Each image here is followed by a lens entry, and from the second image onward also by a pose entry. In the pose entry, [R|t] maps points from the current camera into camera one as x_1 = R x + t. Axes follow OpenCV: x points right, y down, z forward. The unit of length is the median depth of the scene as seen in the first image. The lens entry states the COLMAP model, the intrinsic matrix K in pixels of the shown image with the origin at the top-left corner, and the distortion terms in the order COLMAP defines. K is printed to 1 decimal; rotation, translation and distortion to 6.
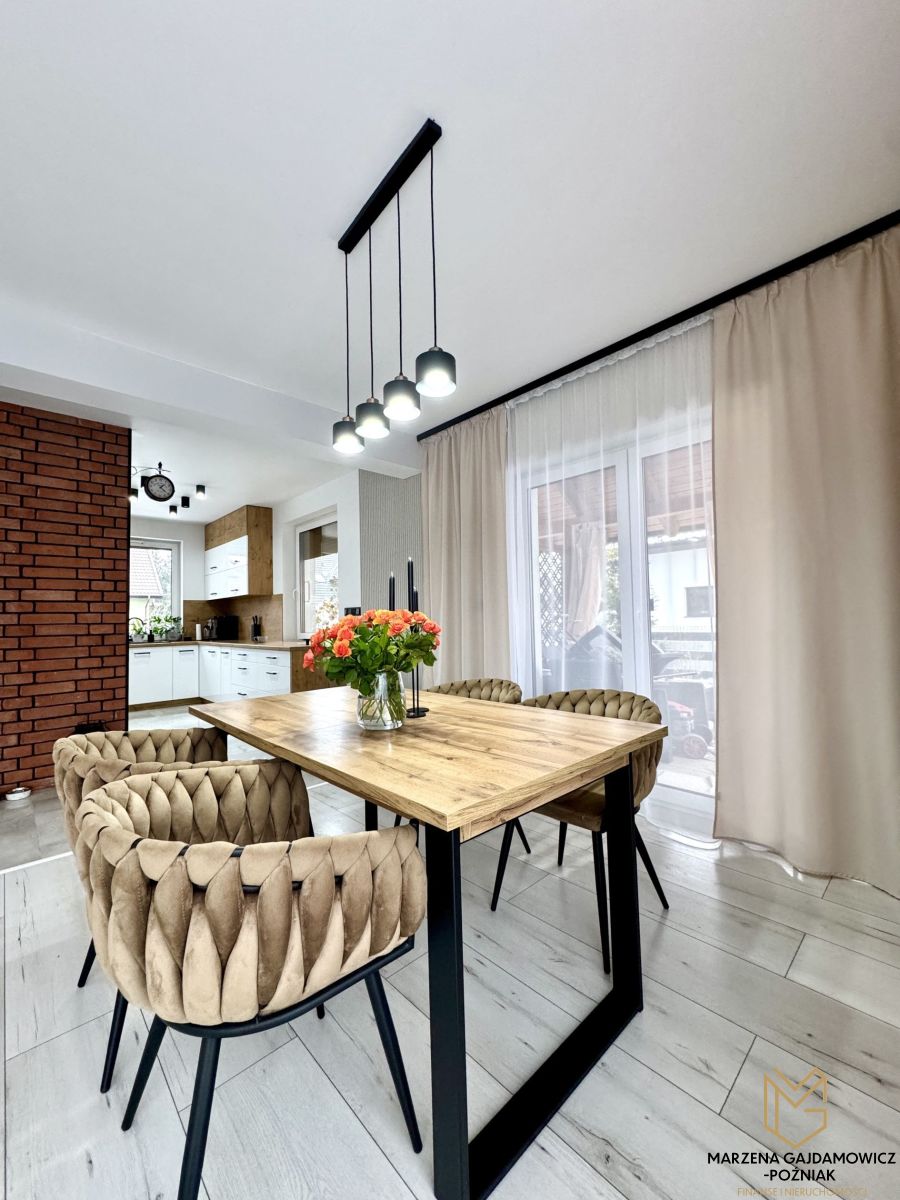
lens RADIAL K [[478.2, 0, 442.8], [0, 478.2, 613.0], [0, 0, 1]] dist [-0.004254, 0.000680]
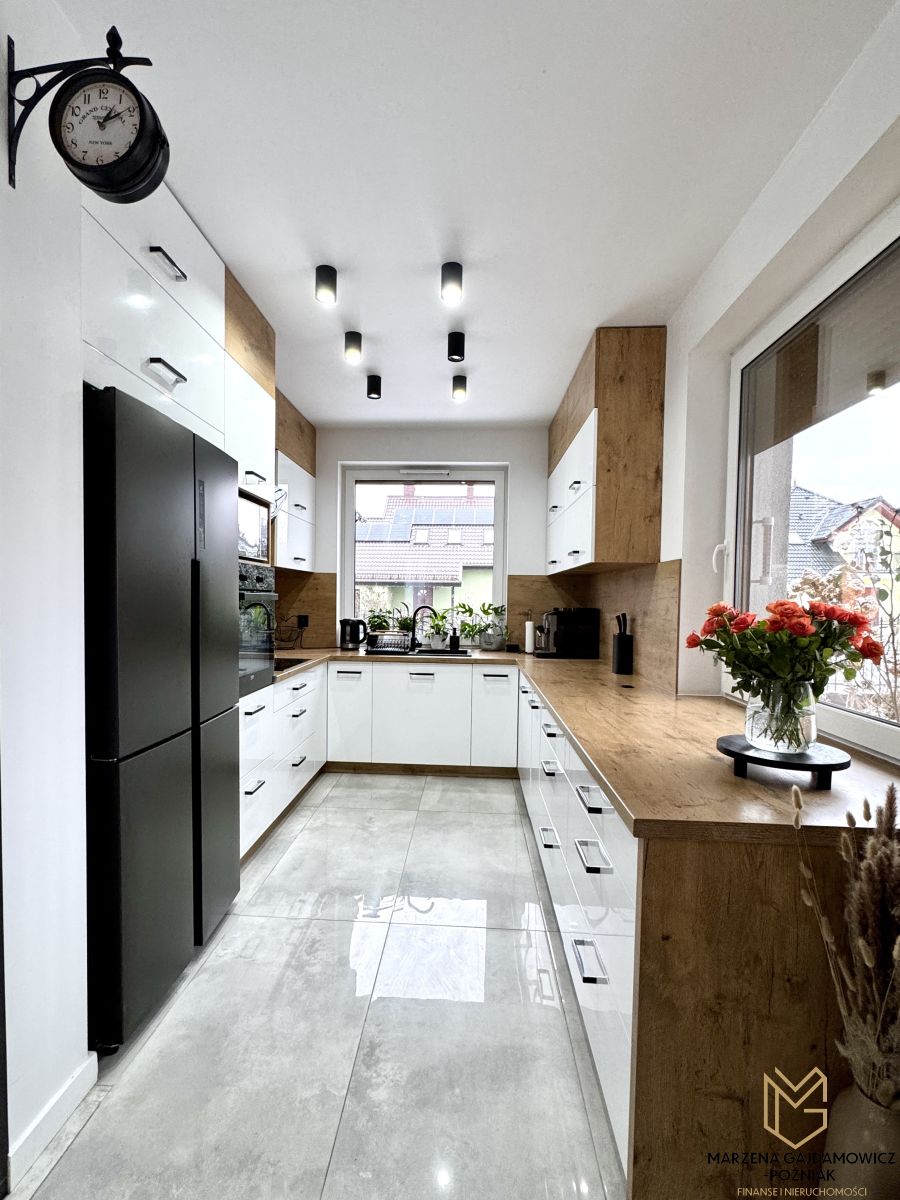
lens RADIAL K [[582.1, 0, 436.7], [0, 582.1, 620.7], [0, 0, 1]] dist [-0.004654, -0.001840]
pose [[0.697601, 0.057578, -0.714169, -0.264798], [-0.016887, 0.997810, 0.063950, -0.032801], [0.716288, -0.032552, 0.697045, 0.984935]]
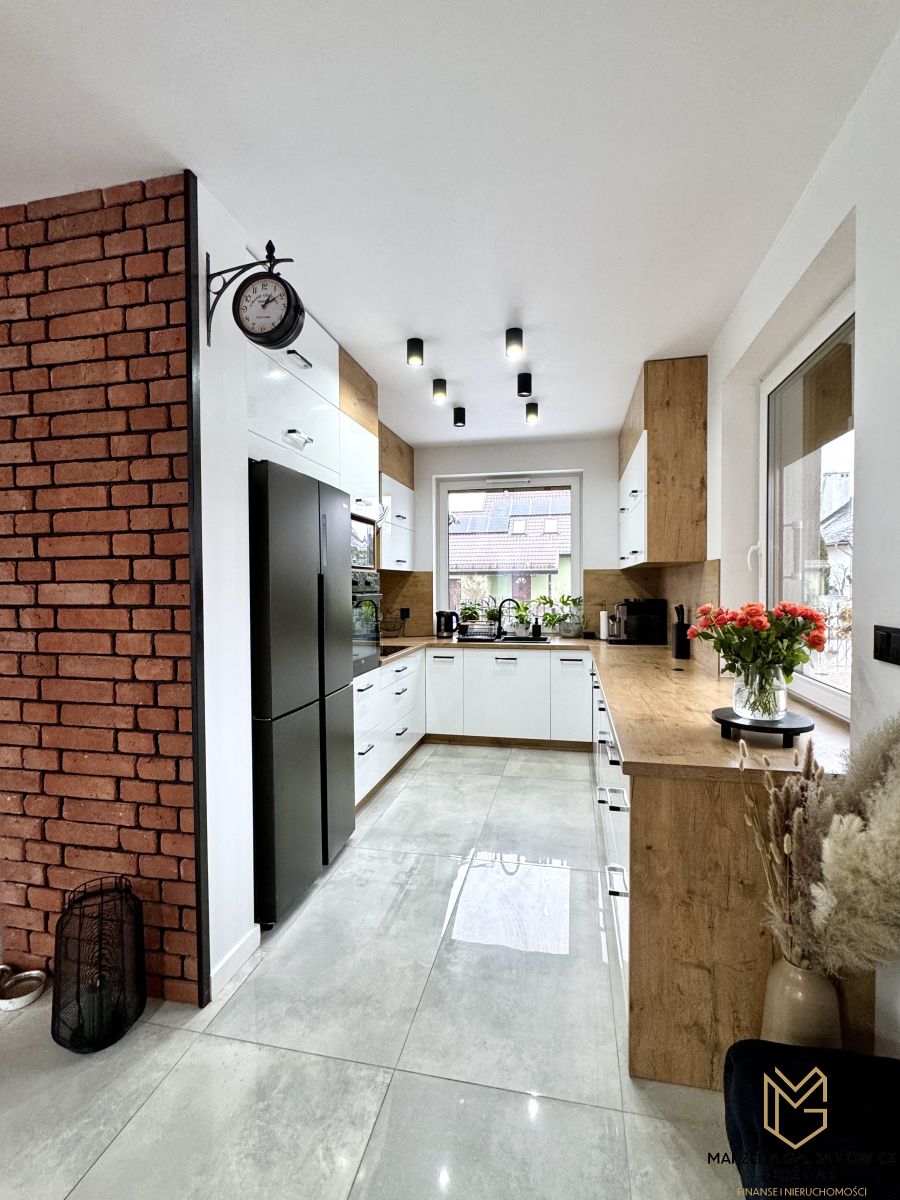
lens RADIAL K [[582.1, 0, 460.2], [0, 582.1, 596.9], [0, 0, 1]] dist [-0.004654, -0.001840]
pose [[0.590059, 0.037706, -0.806479, -0.123157], [0.005993, 0.998677, 0.051077, -0.057886], [0.807338, -0.034971, 0.589052, 0.915691]]
